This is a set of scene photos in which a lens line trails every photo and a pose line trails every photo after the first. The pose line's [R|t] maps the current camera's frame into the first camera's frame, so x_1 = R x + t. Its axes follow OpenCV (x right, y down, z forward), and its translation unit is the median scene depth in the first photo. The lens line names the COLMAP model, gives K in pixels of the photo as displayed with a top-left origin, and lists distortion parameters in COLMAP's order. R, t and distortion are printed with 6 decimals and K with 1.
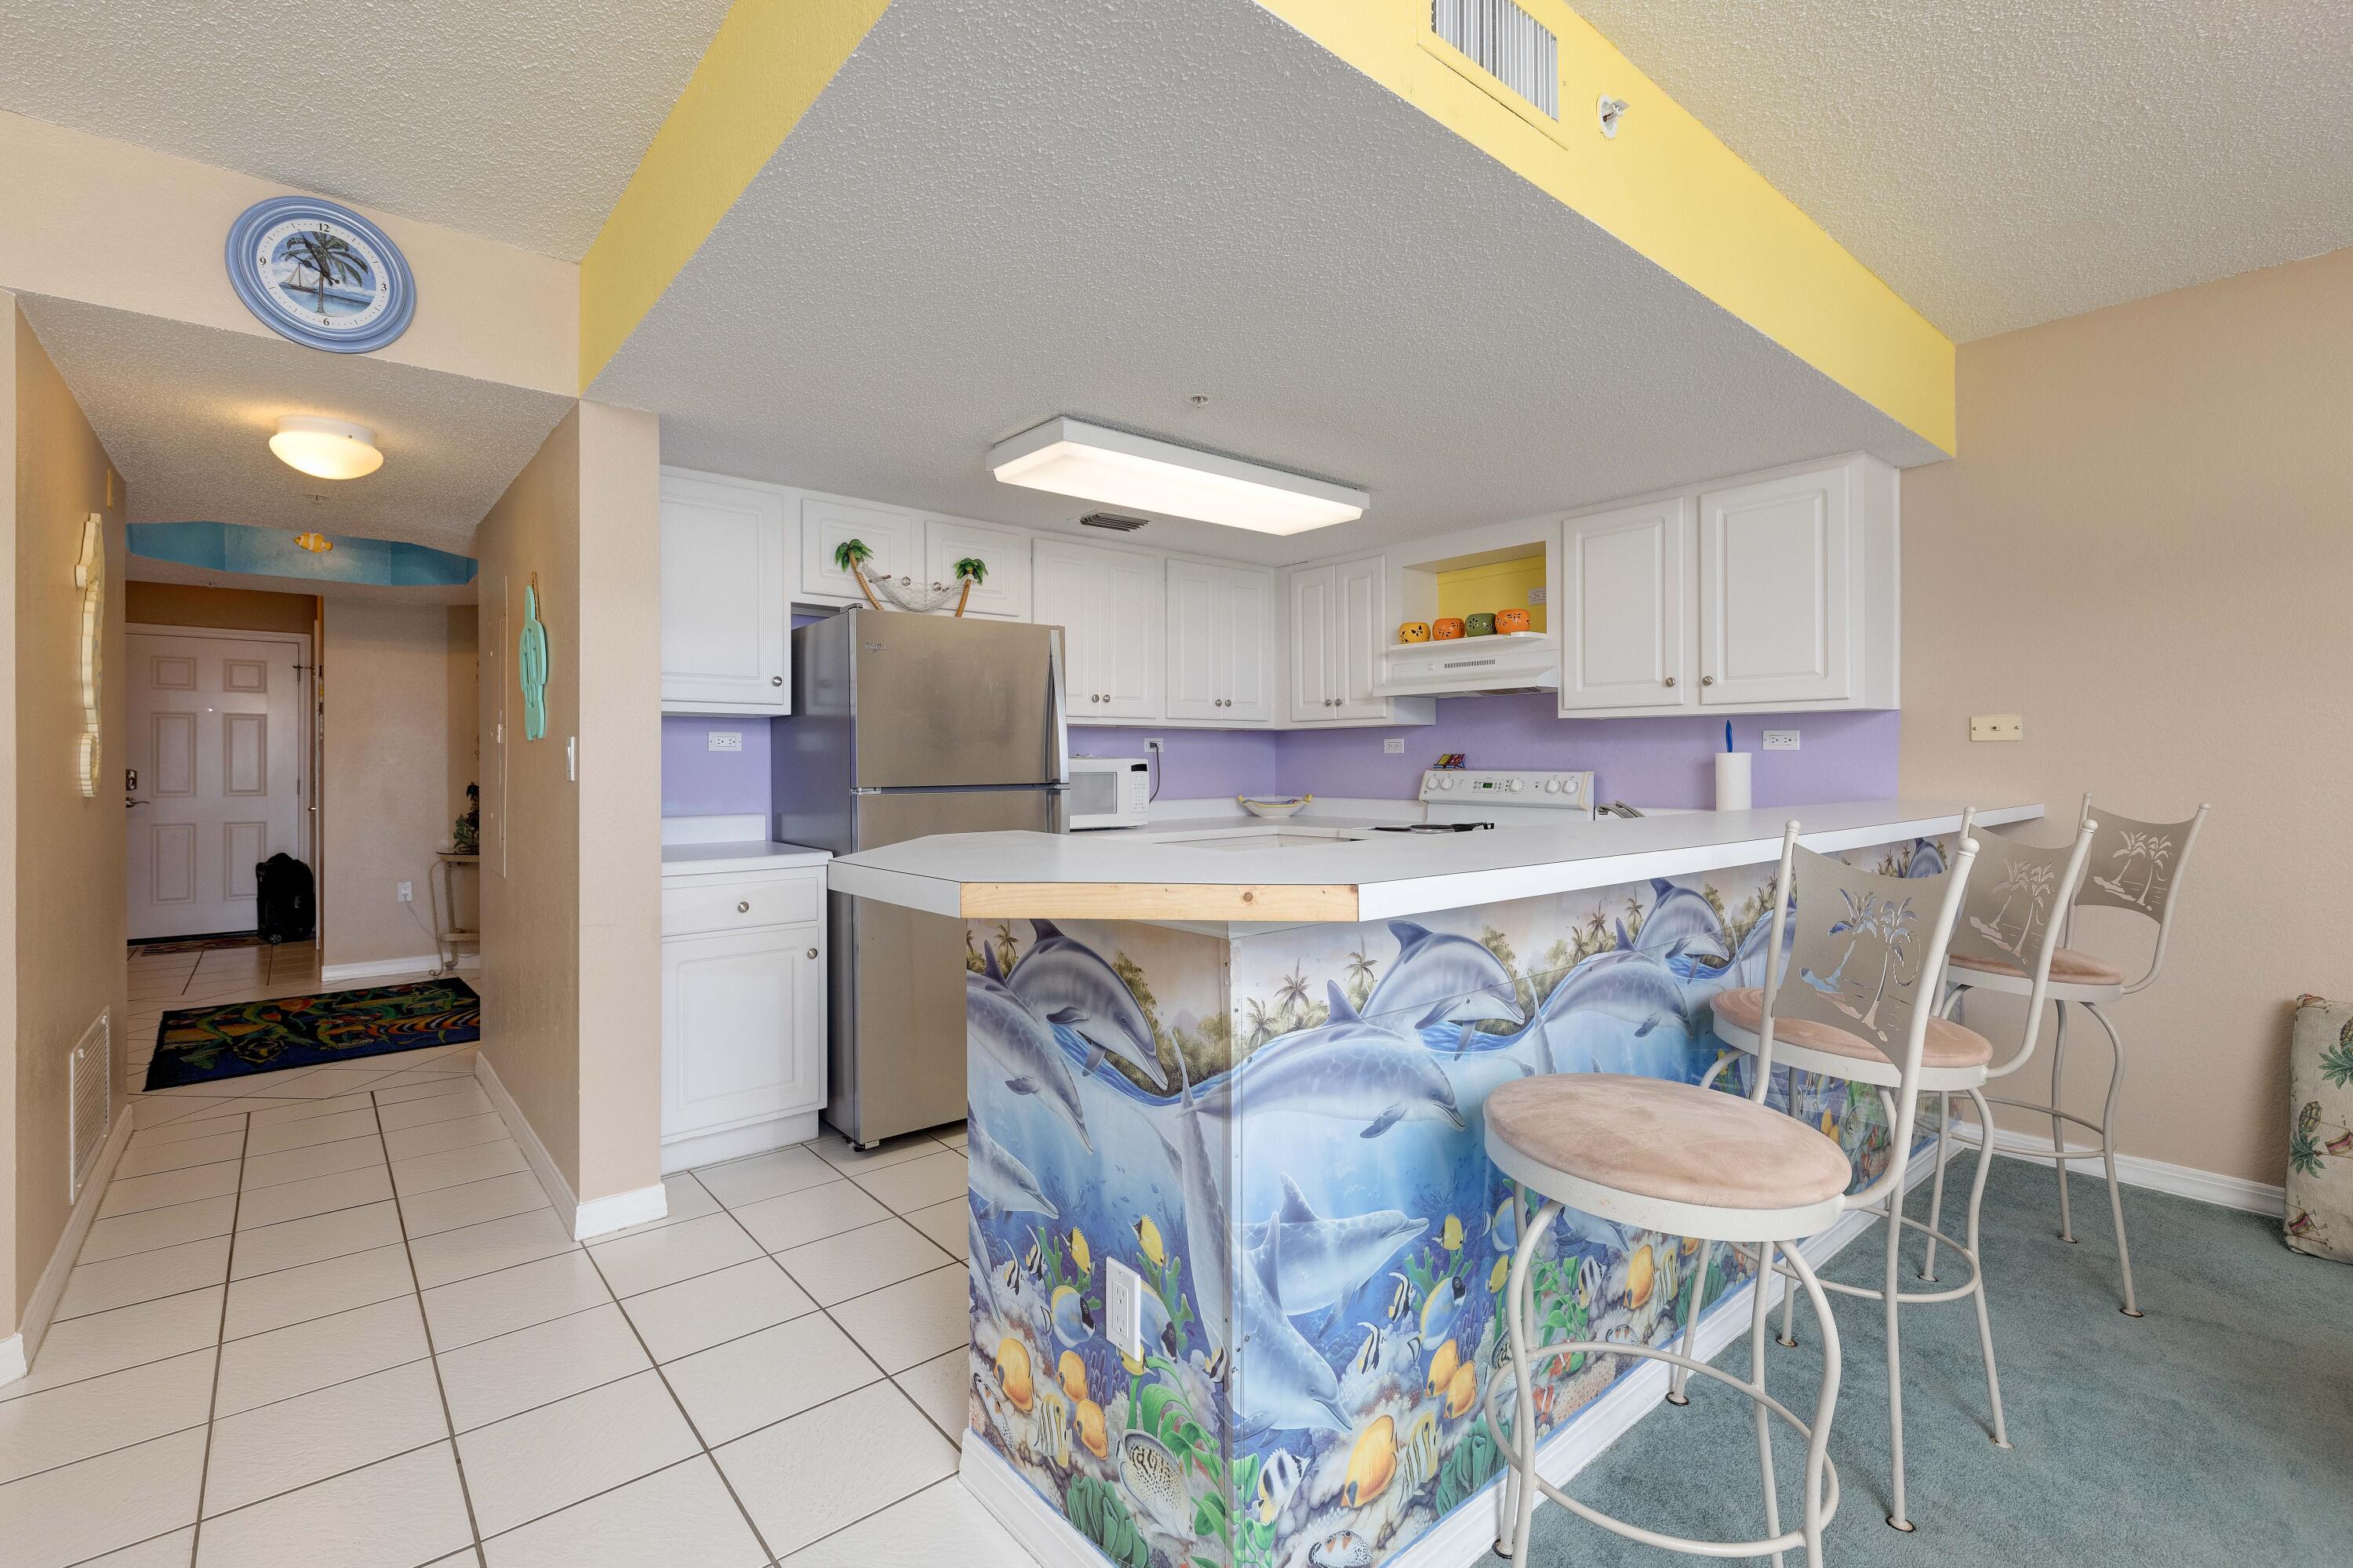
lens RADIAL K [[1044.5, 0, 1173.6], [0, 1044.5, 768.3], [0, 0, 1]] dist [0.011213, -0.000226]
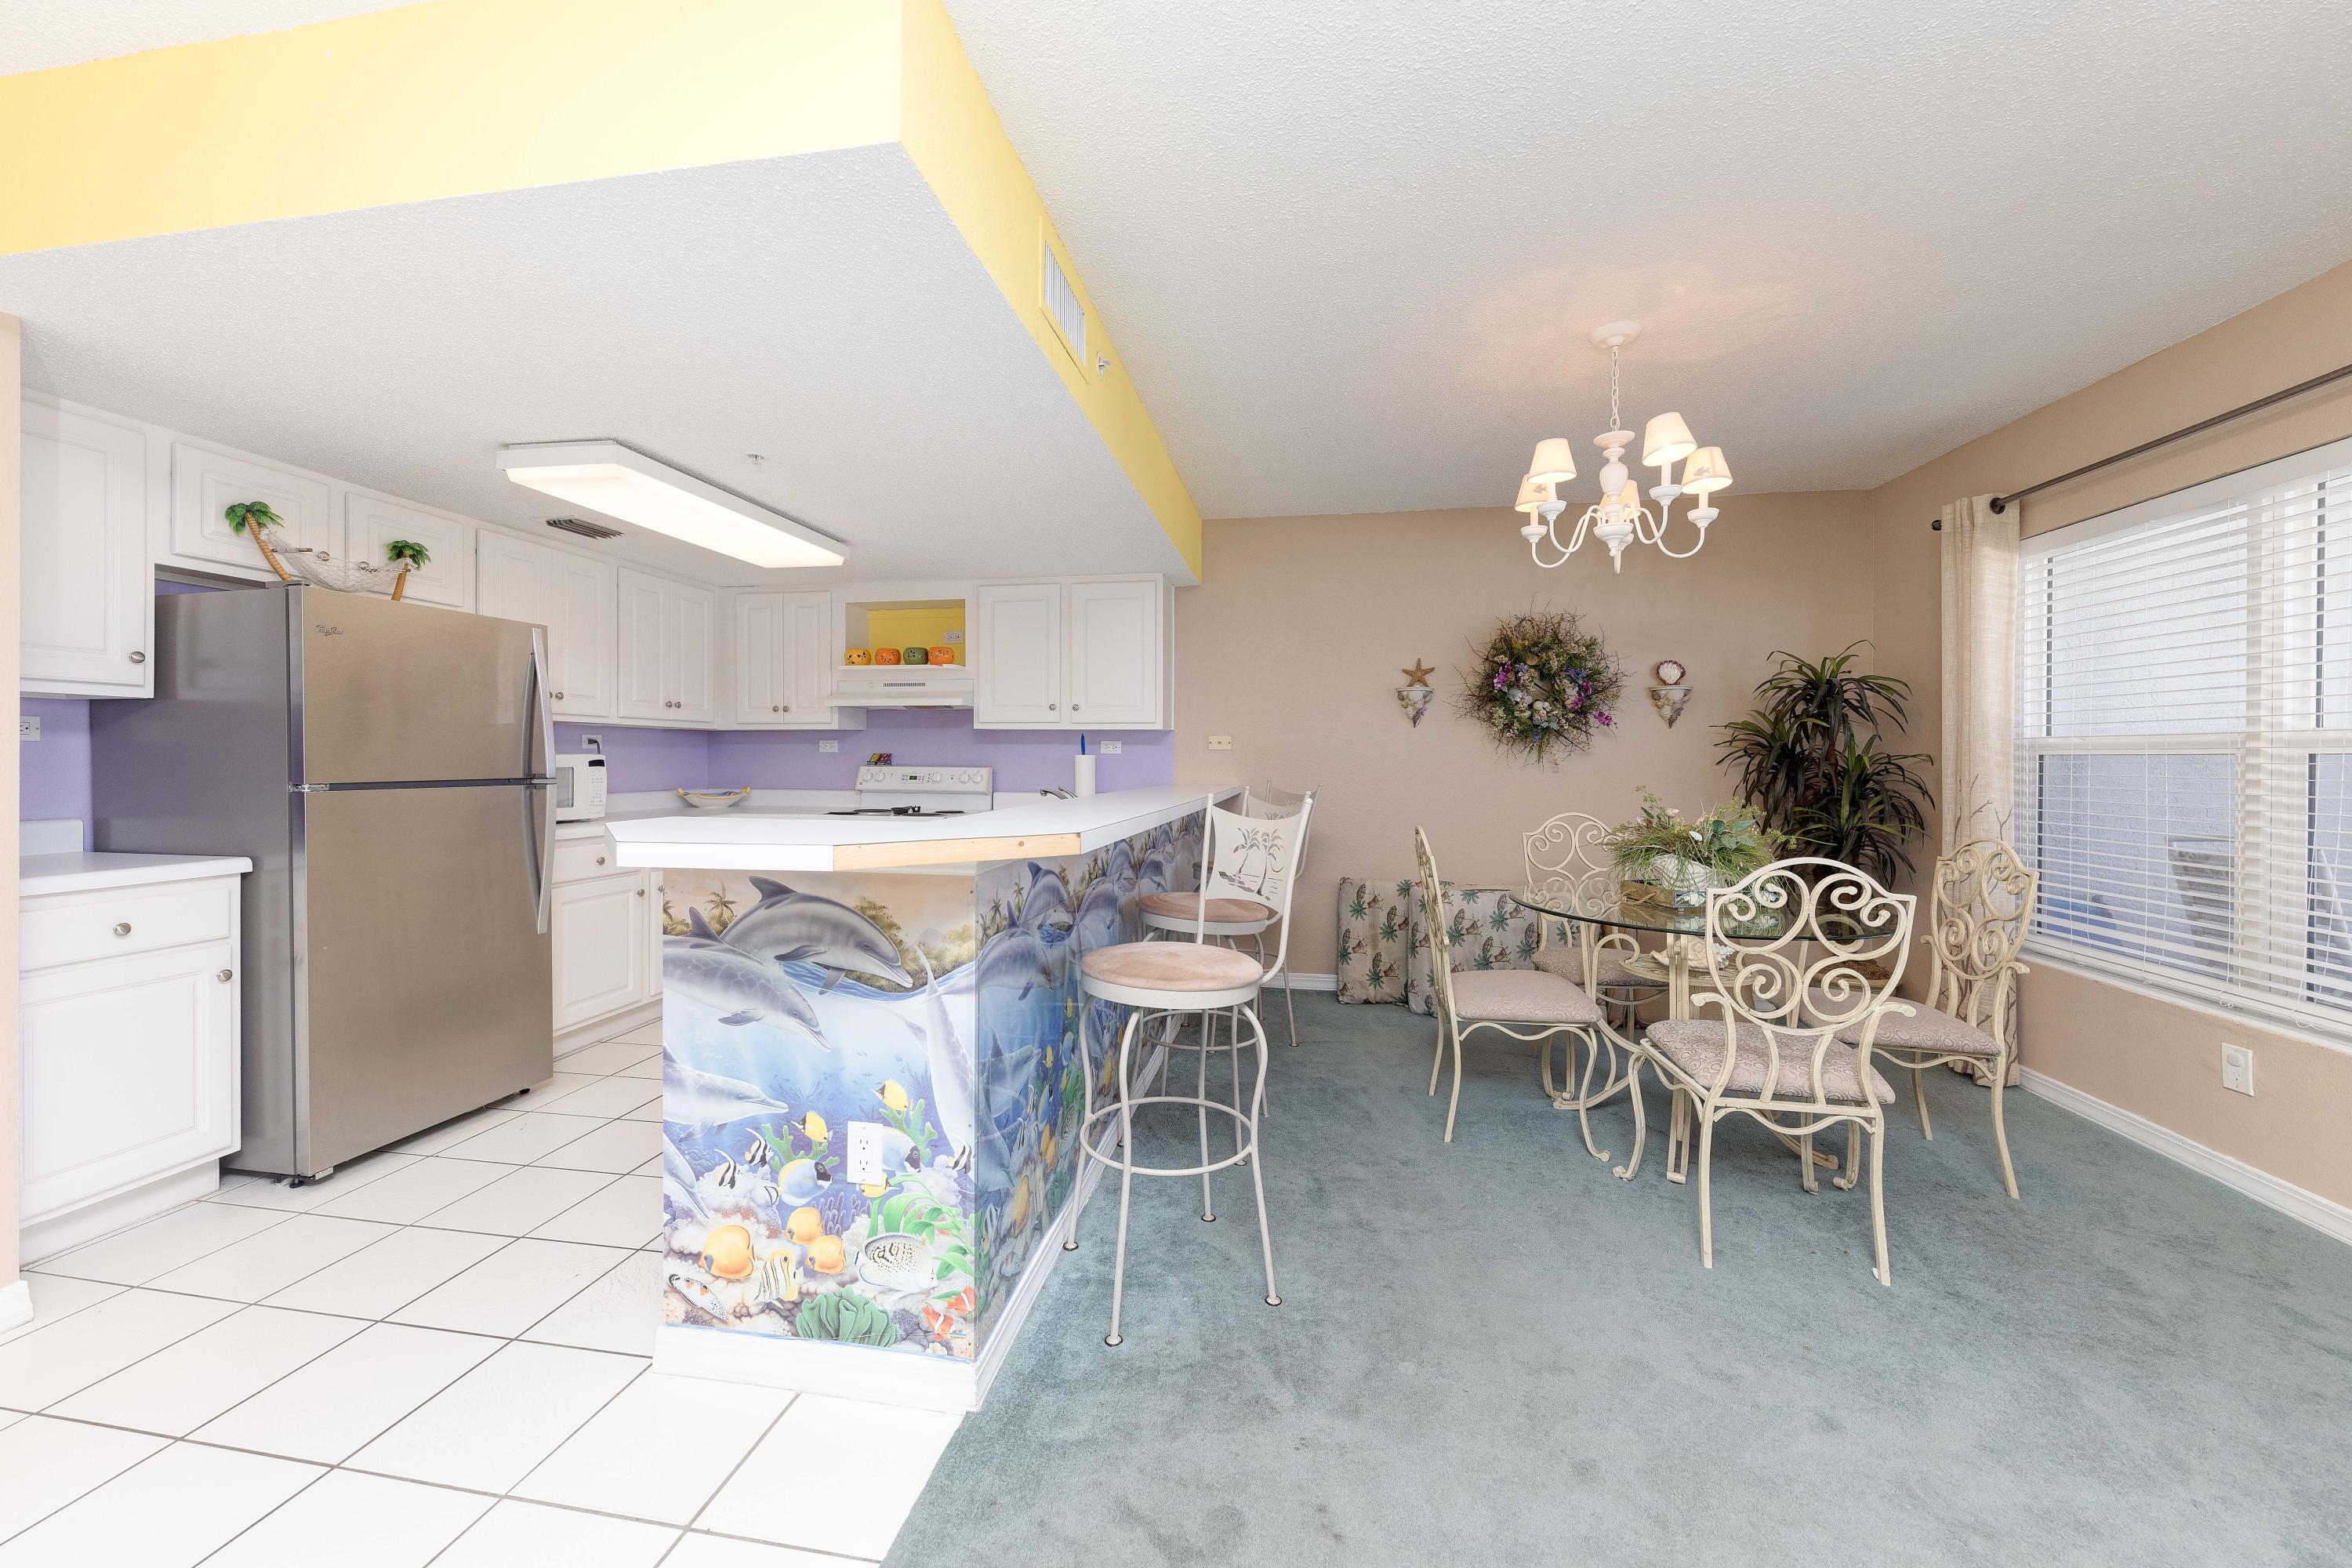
lens RADIAL K [[875.2, 0, 1170.4], [0, 875.2, 765.3], [0, 0, 1]] dist [0.005748, 0.000068]
pose [[0.764783, 0.002520, 0.644283, -0.401770], [-0.002753, 0.999996, -0.000644, 0.001087], [-0.644282, -0.001281, 0.764787, -0.120873]]
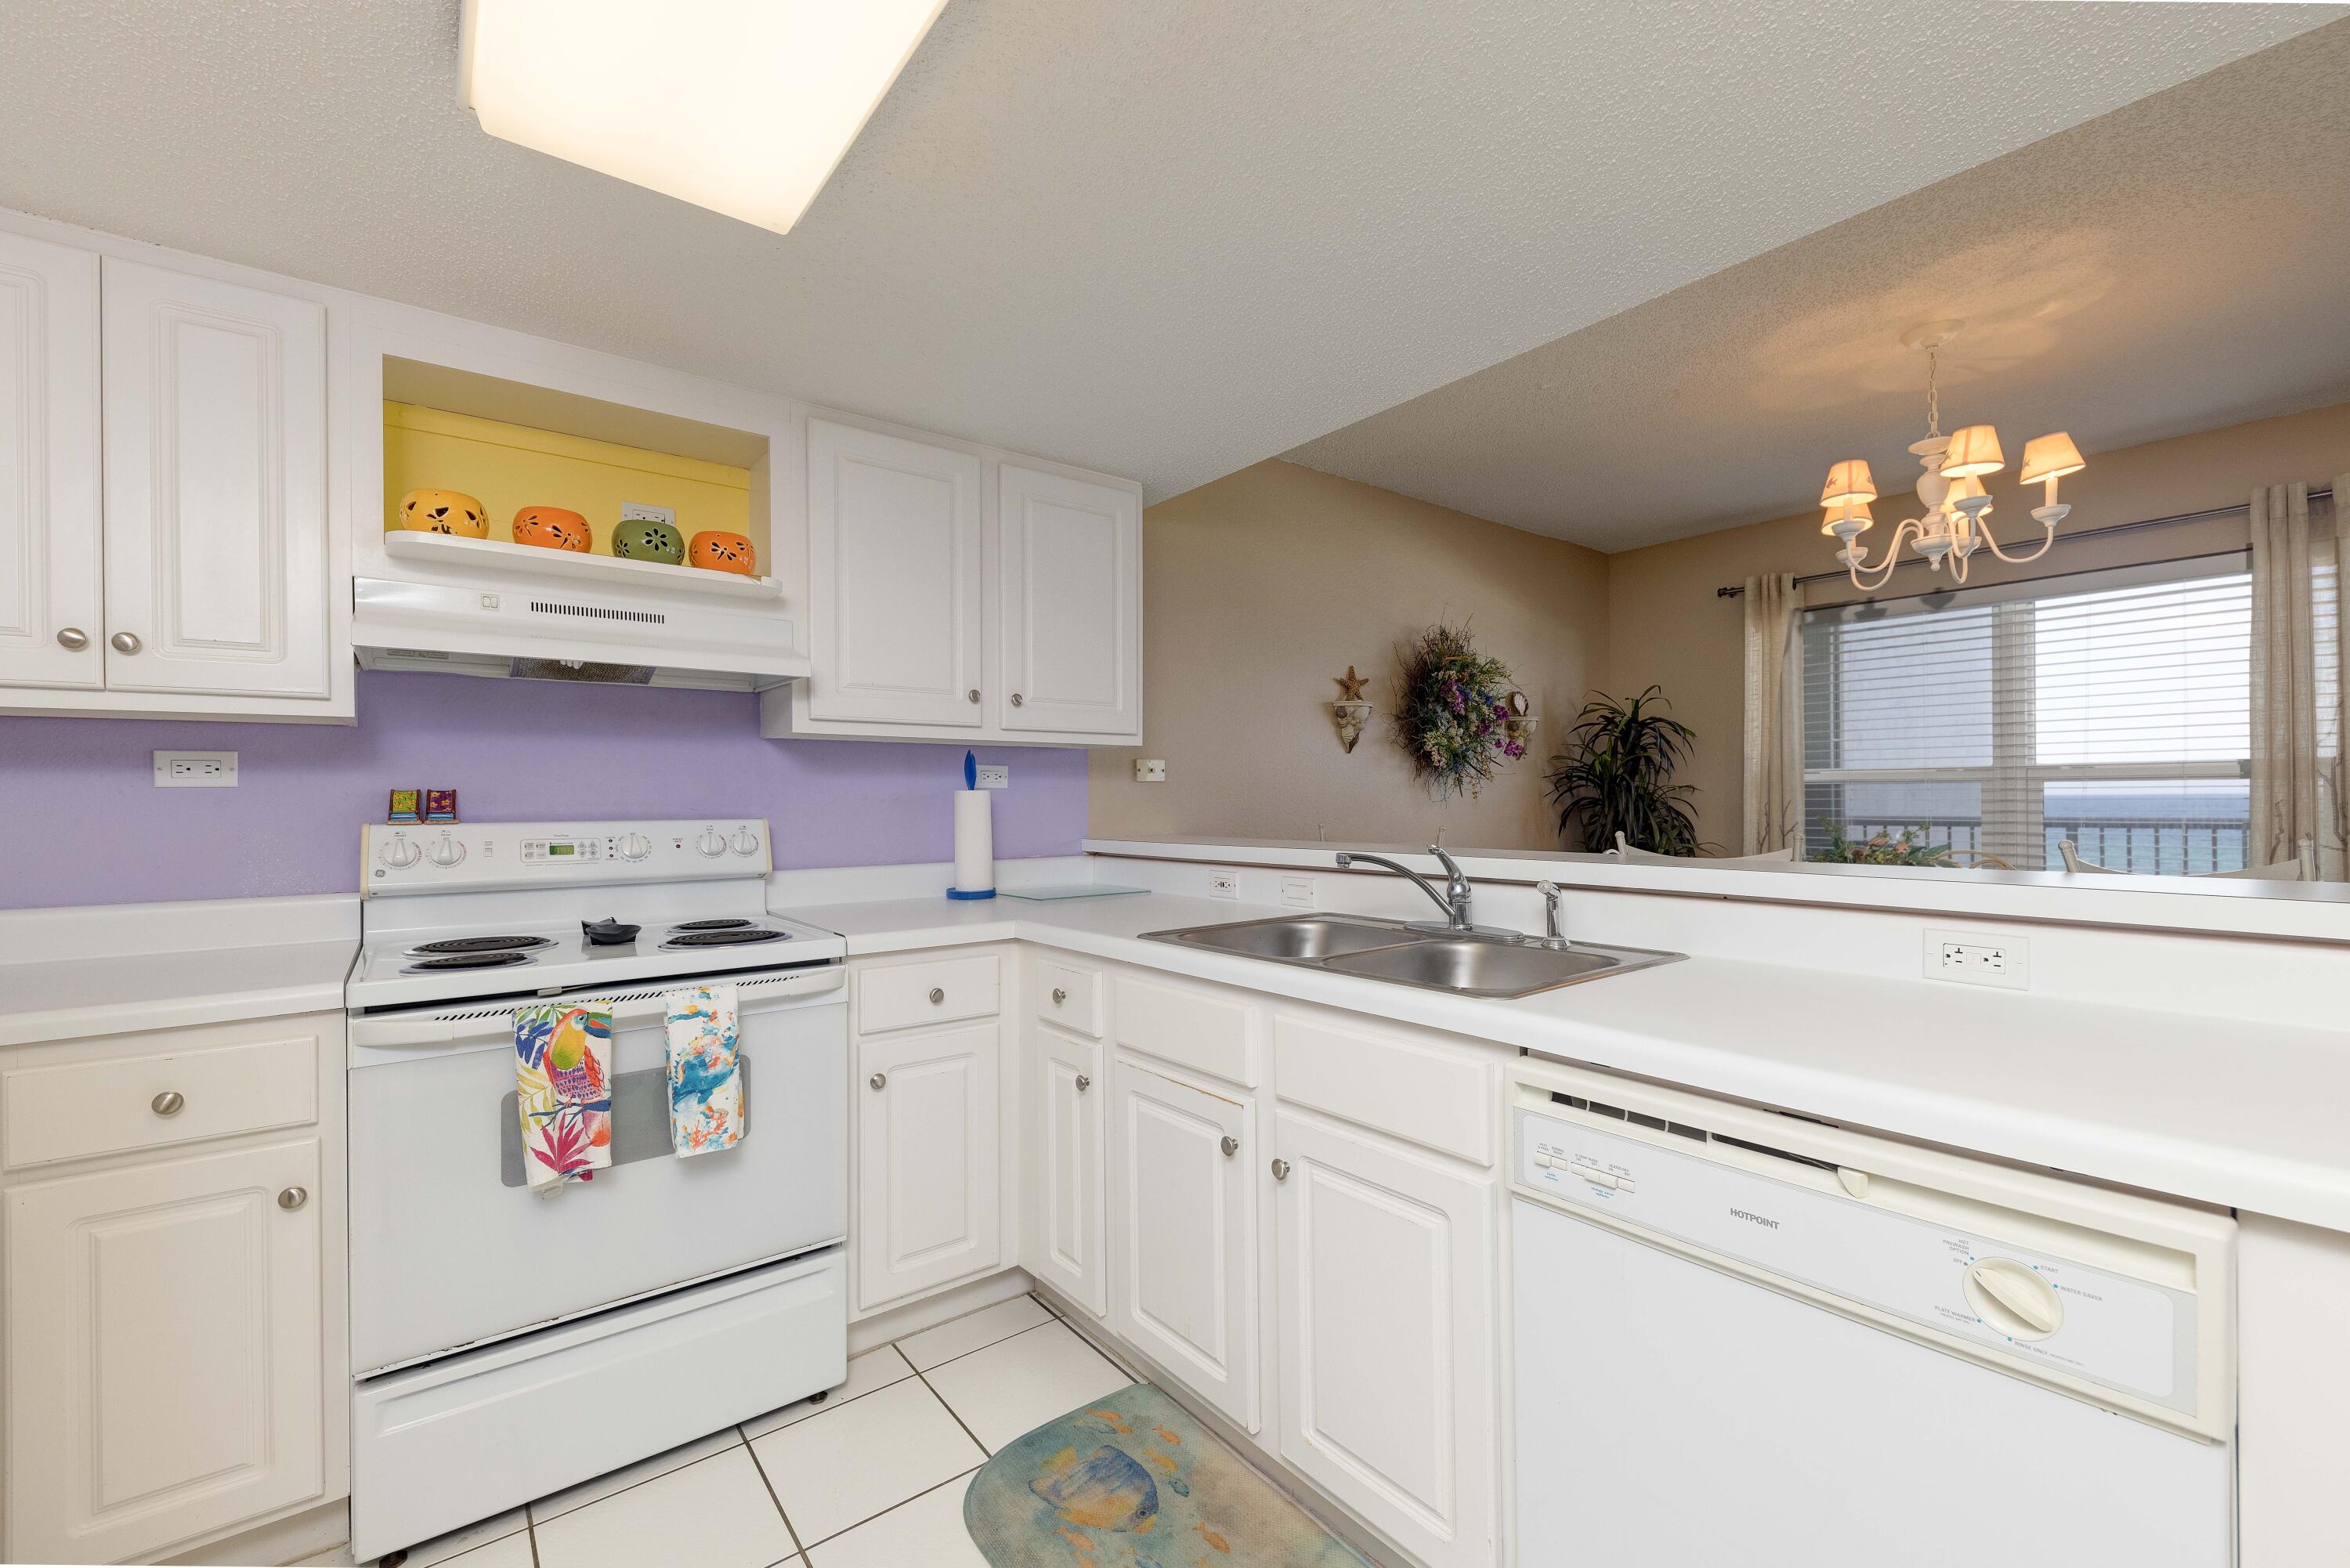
lens RADIAL K [[966.5, 0, 1174.5], [0, 966.5, 804.4], [0, 0, 1]] dist [0.001948, -0.002525]
pose [[0.023976, -0.003084, 0.999708, -0.441176], [0.015354, 0.999878, 0.002717, -0.007268], [-0.999595, 0.015284, 0.024021, 1.692366]]
